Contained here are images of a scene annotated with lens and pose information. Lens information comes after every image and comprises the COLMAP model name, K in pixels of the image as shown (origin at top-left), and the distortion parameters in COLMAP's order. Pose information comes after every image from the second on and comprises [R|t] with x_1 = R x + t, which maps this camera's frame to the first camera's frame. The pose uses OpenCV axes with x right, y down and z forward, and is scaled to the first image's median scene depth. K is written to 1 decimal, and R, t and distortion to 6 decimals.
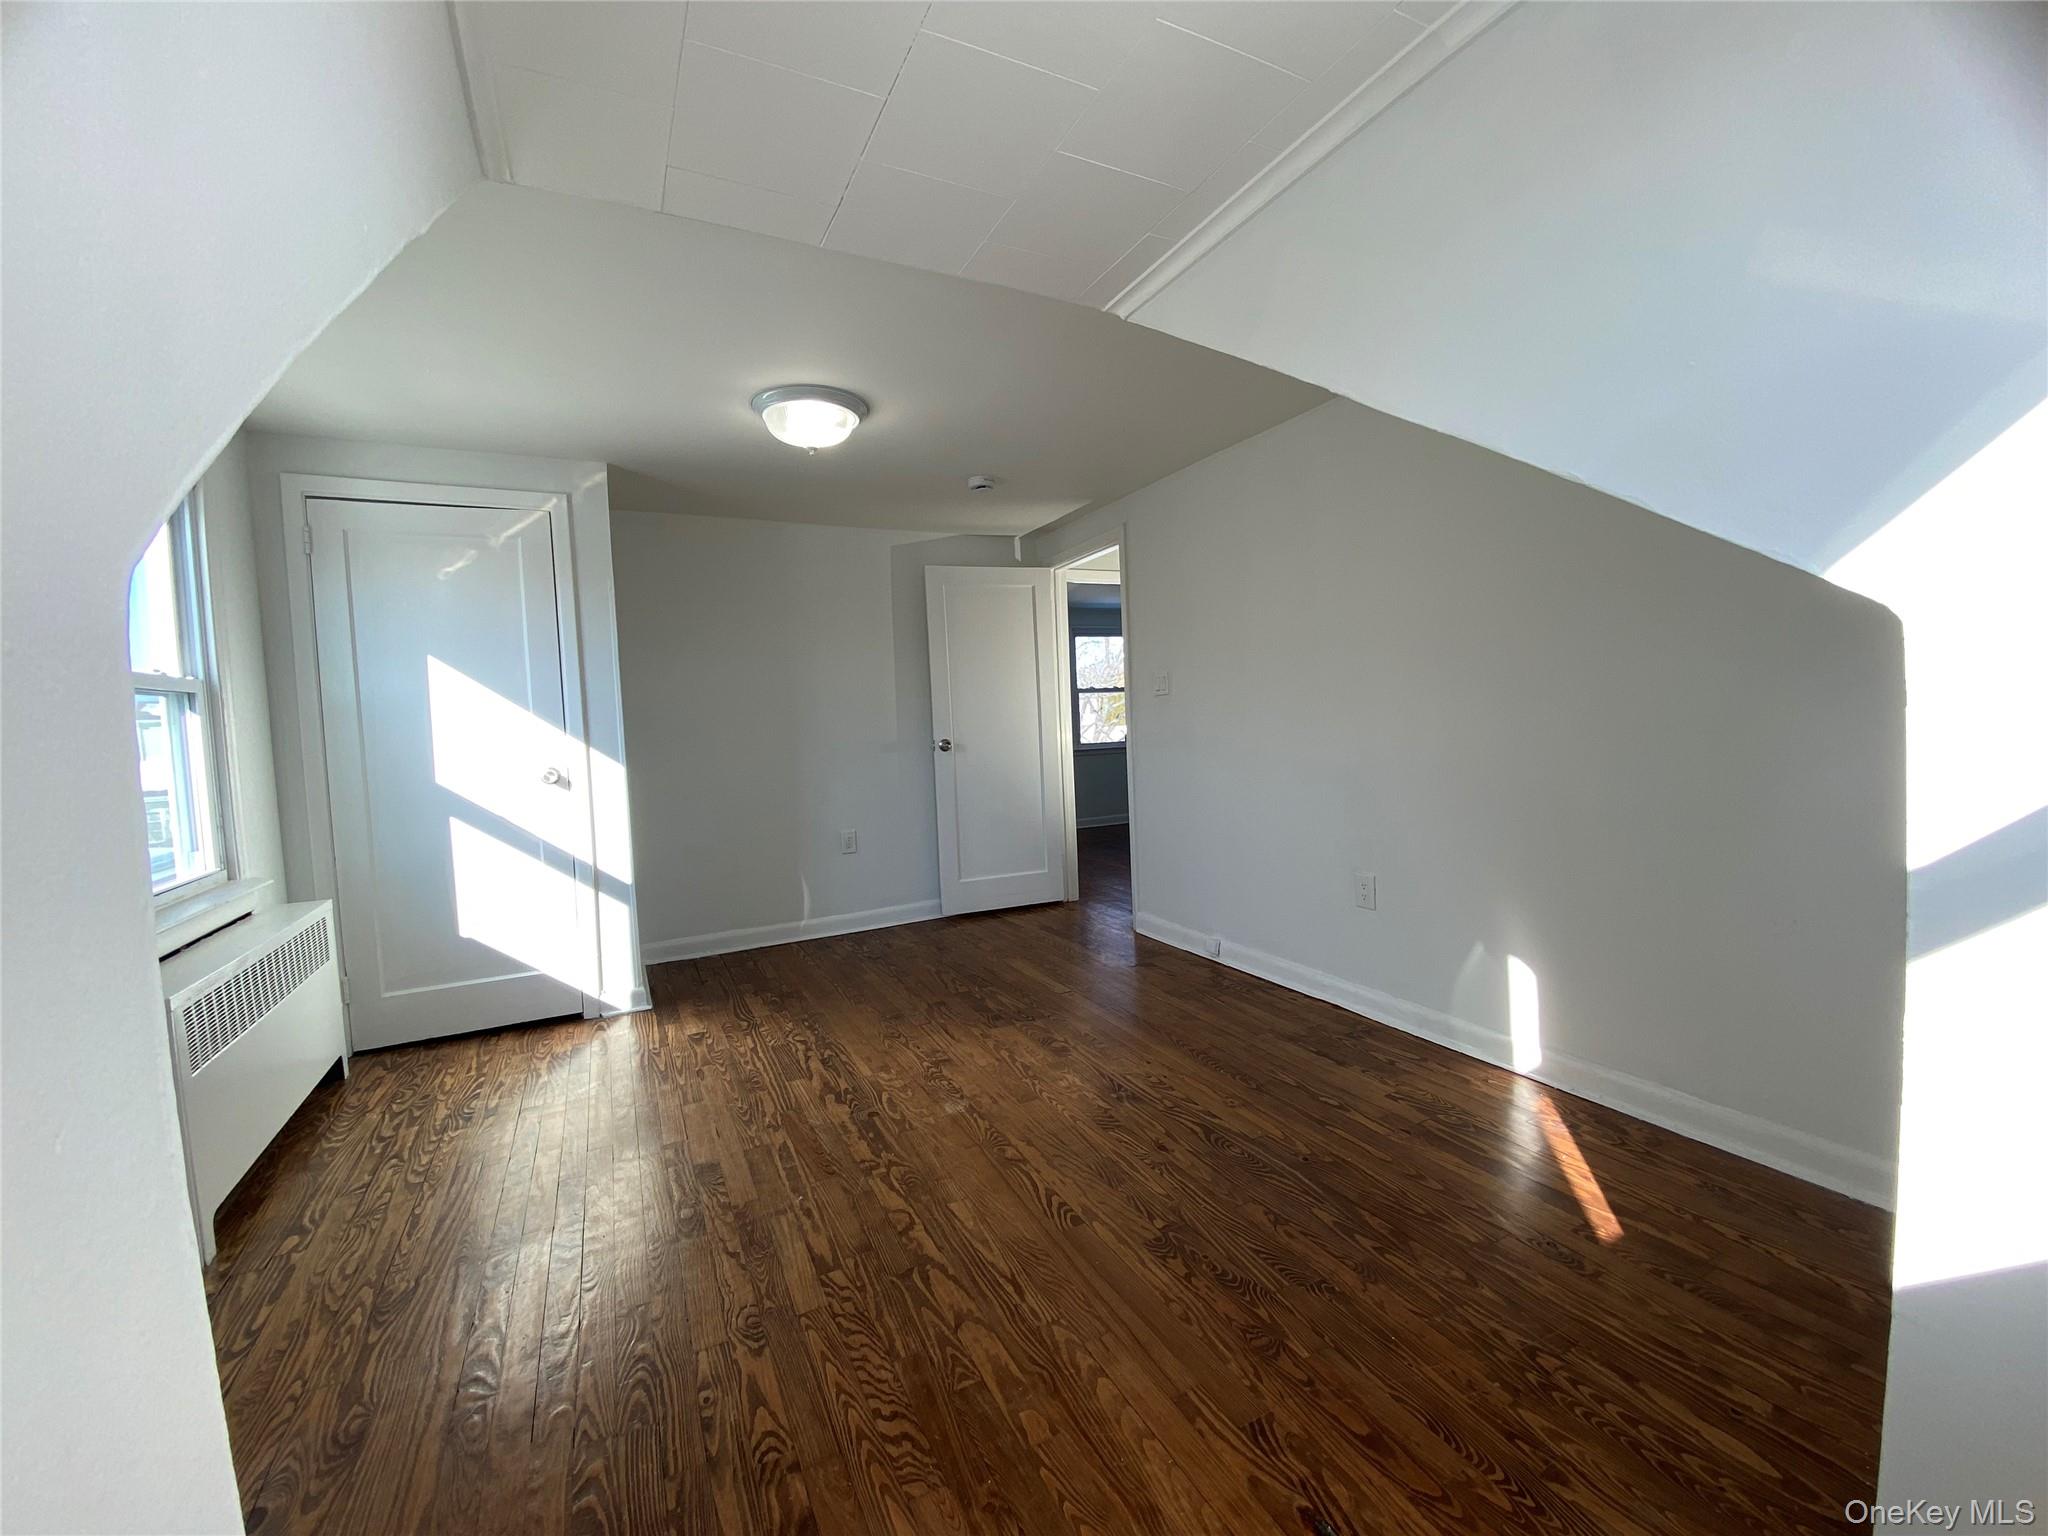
lens RADIAL K [[846.2, 0, 1024.0], [0, 846.2, 768.0], [0, 0, 1]] dist [0.033607, -0.026516]
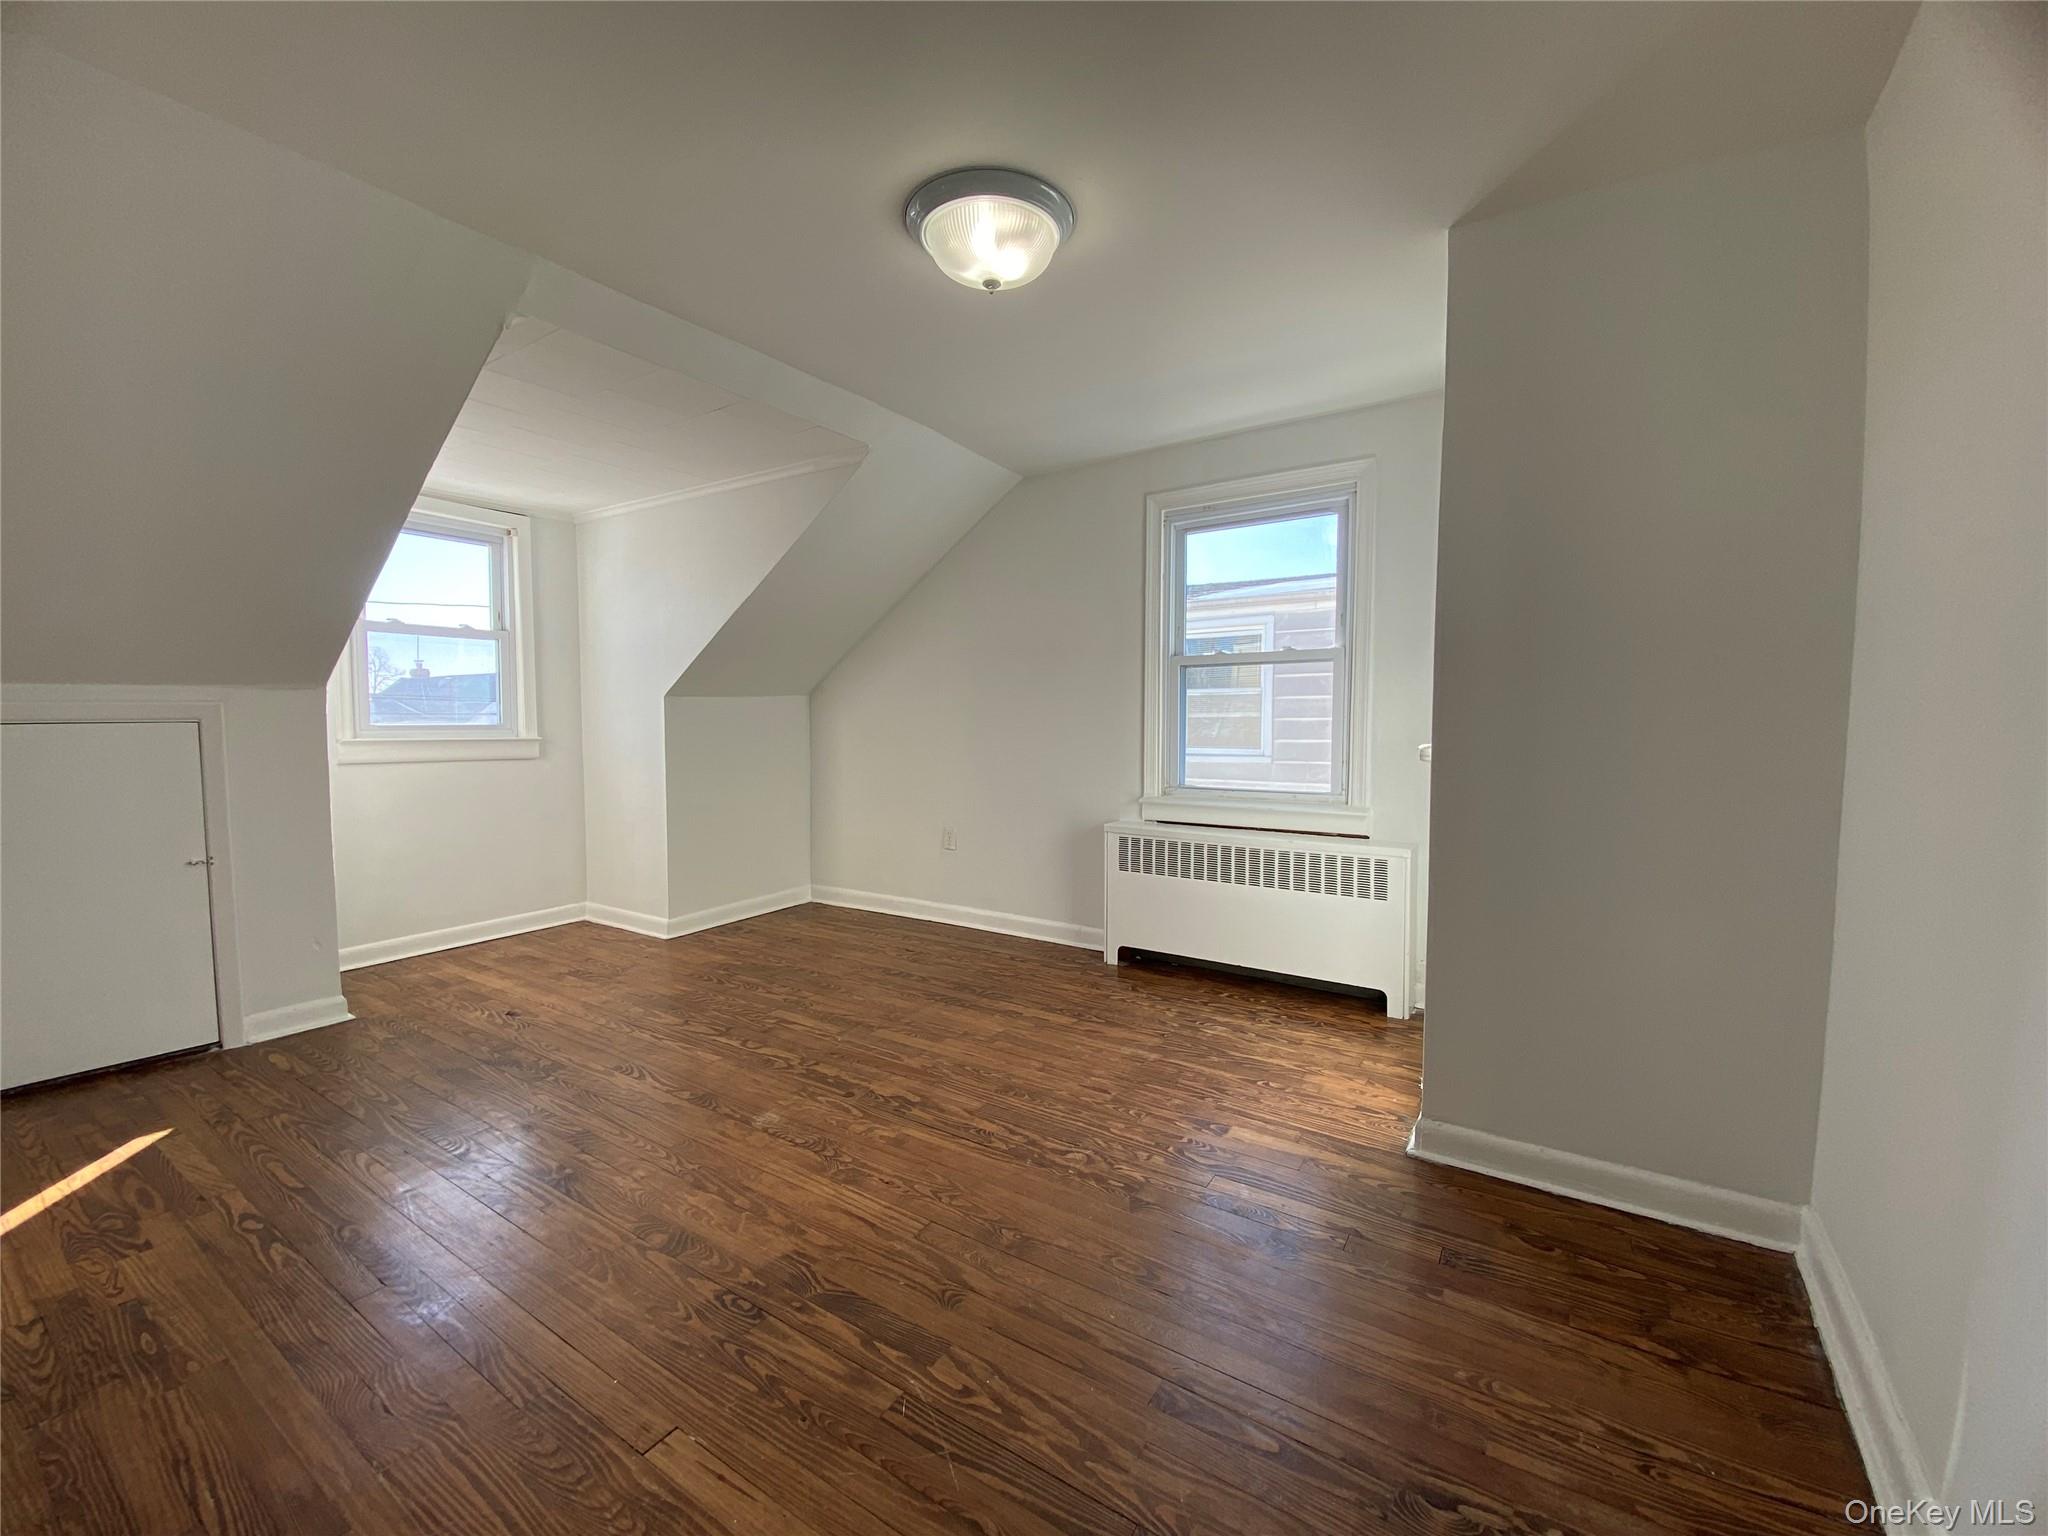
lens RADIAL K [[846.2, 0, 1024.0], [0, 846.2, 768.0], [0, 0, 1]] dist [0.033607, -0.026516]
pose [[-0.869432, 0.077364, -0.487958, 0.094929], [0.012369, 0.990763, 0.135043, -0.096314], [0.493898, 0.111375, -0.862358, 1.846560]]
